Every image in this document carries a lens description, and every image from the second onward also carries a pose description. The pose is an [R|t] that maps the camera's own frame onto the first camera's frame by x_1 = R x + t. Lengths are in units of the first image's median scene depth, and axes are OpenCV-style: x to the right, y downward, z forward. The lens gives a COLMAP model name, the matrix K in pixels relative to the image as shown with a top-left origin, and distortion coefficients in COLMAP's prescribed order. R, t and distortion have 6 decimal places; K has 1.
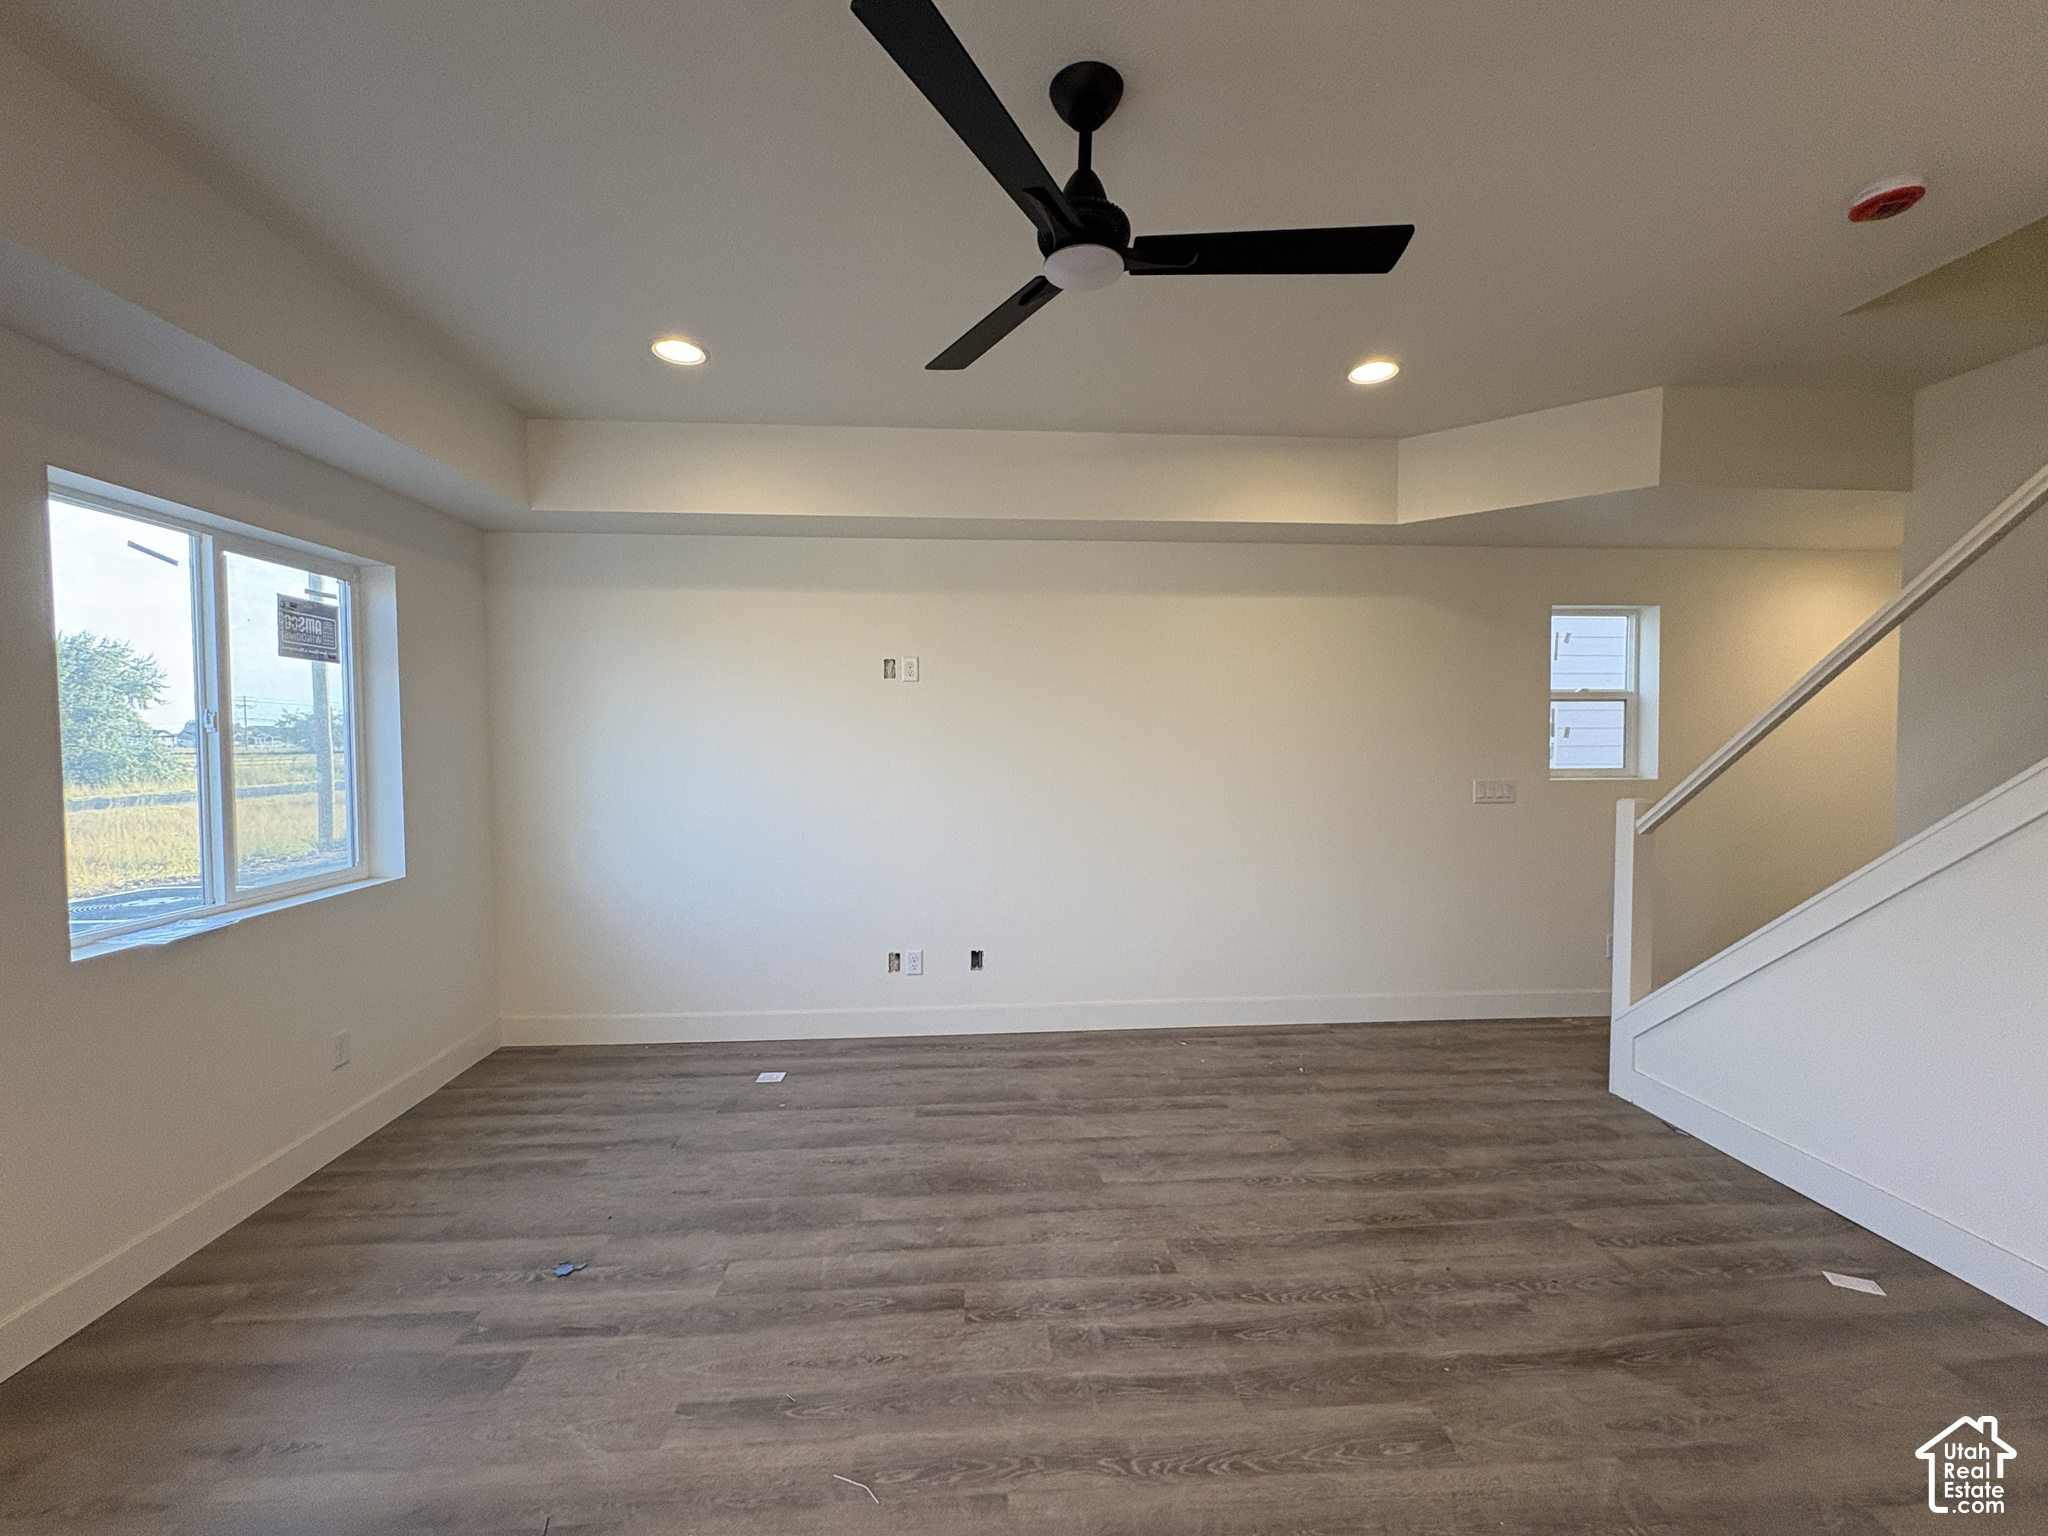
lens RADIAL K [[817.1, 0, 1024.0], [0, 817.1, 768.0], [0, 0, 1]] dist [0.001877, -0.000254]
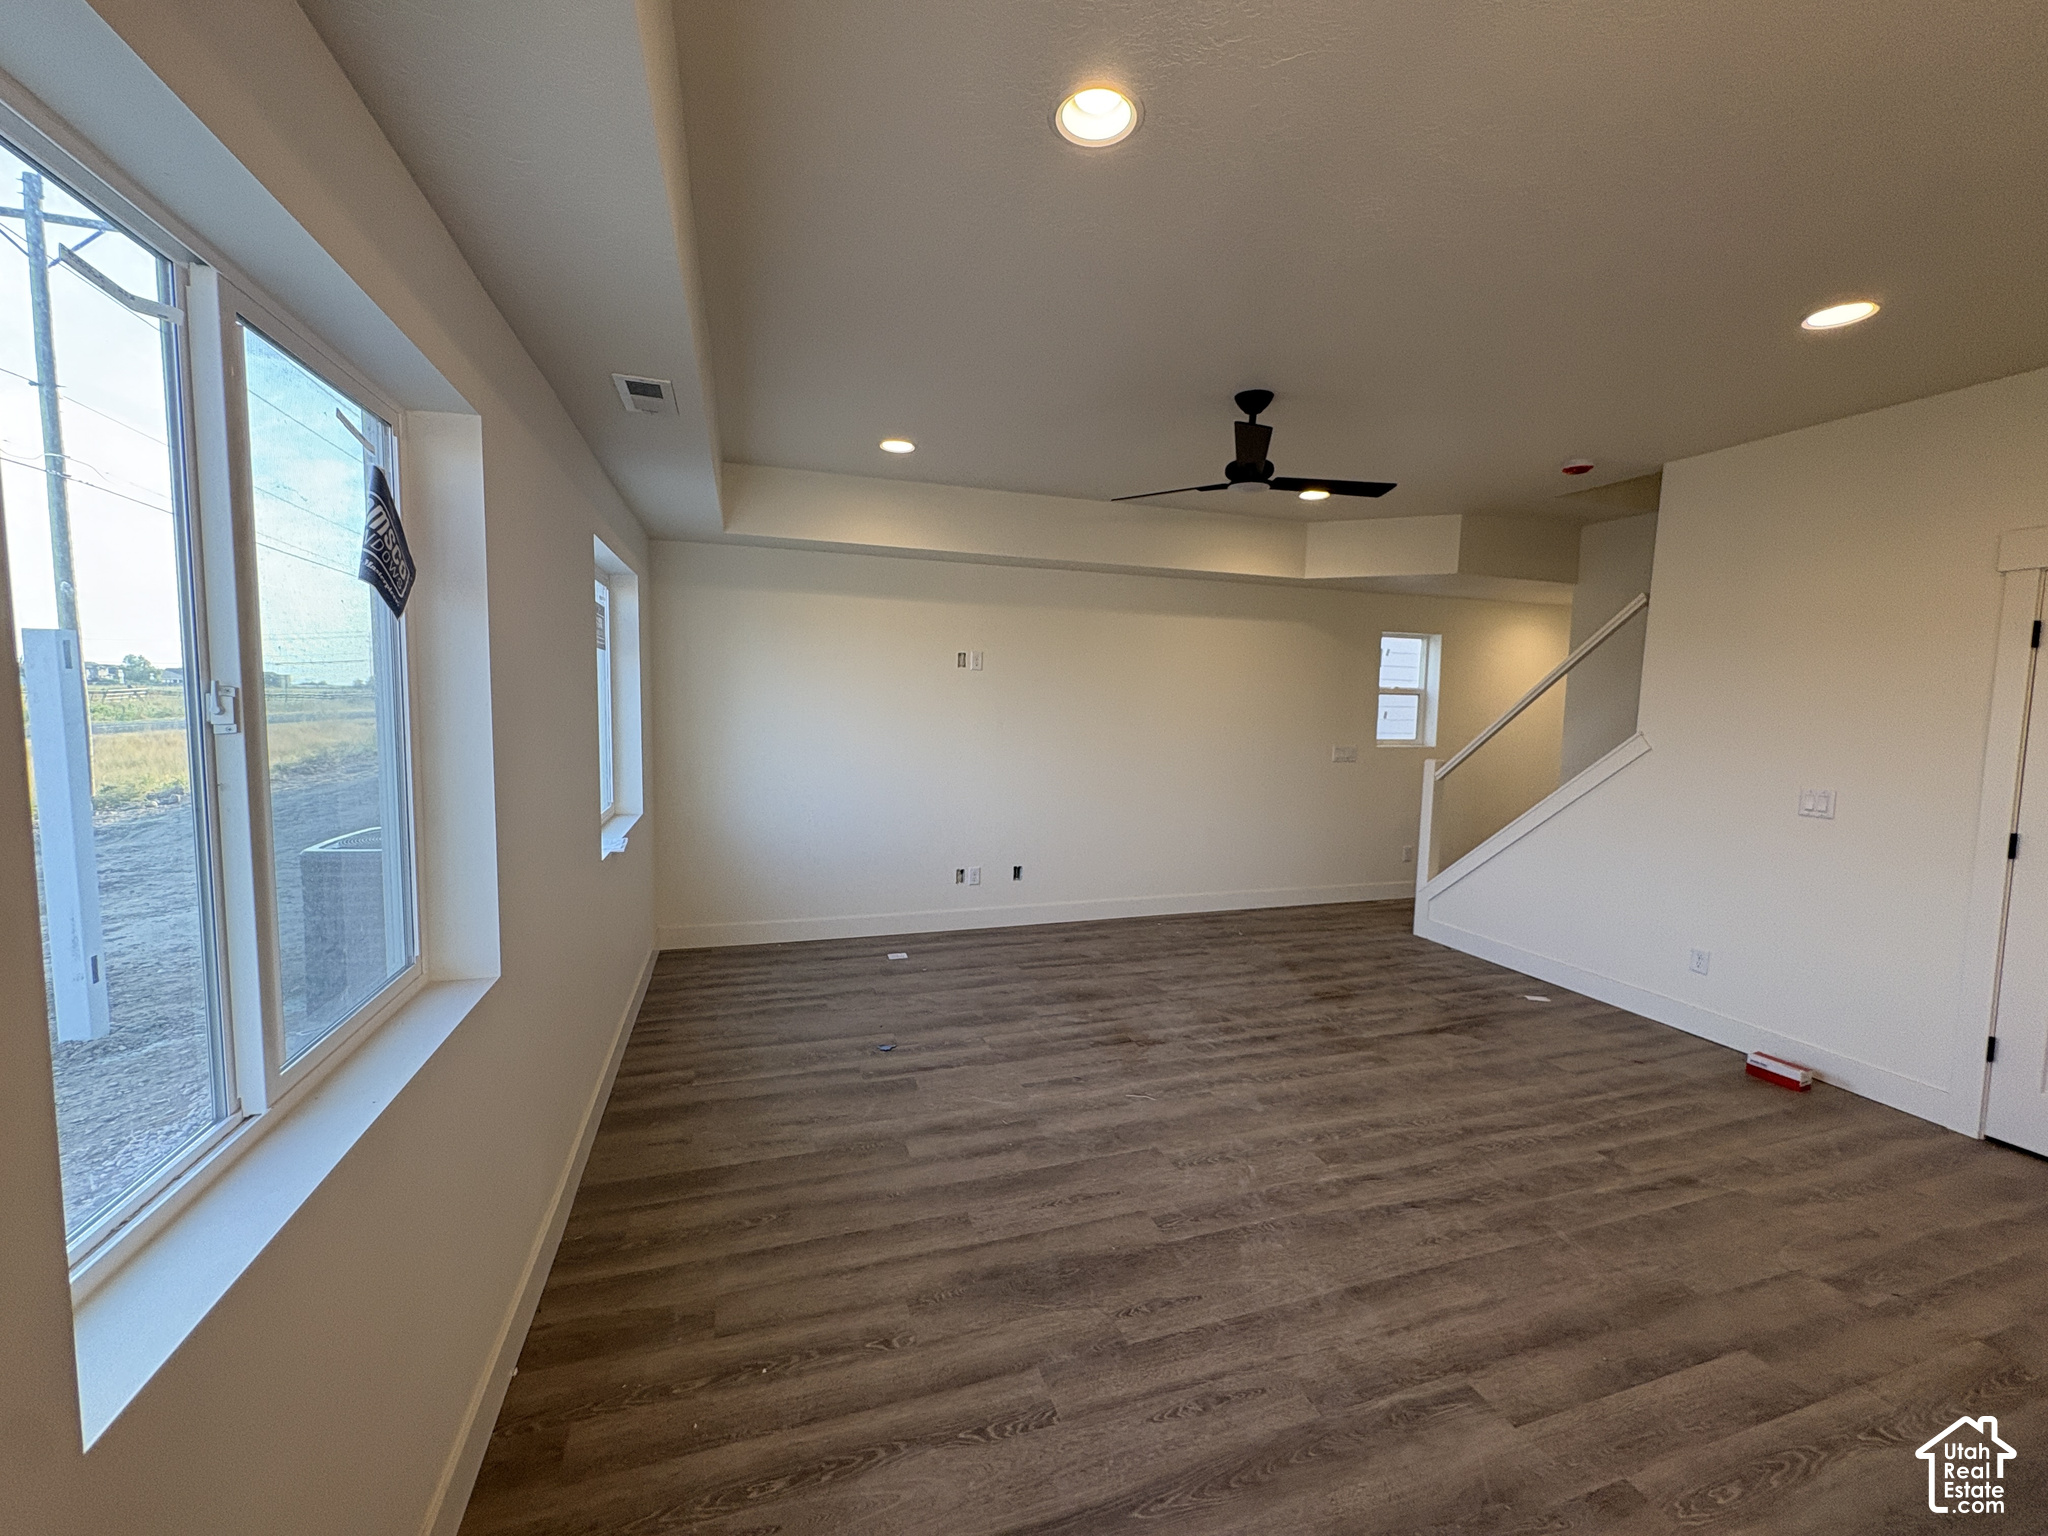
lens RADIAL K [[817.1, 0, 1024.0], [0, 817.1, 768.0], [0, 0, 1]] dist [0.001877, -0.000254]
pose [[0.969145, 0.002396, 0.246479, -0.517206], [-0.015406, 0.998586, 0.050870, -0.017791], [-0.246009, -0.053098, 0.967812, -0.443952]]
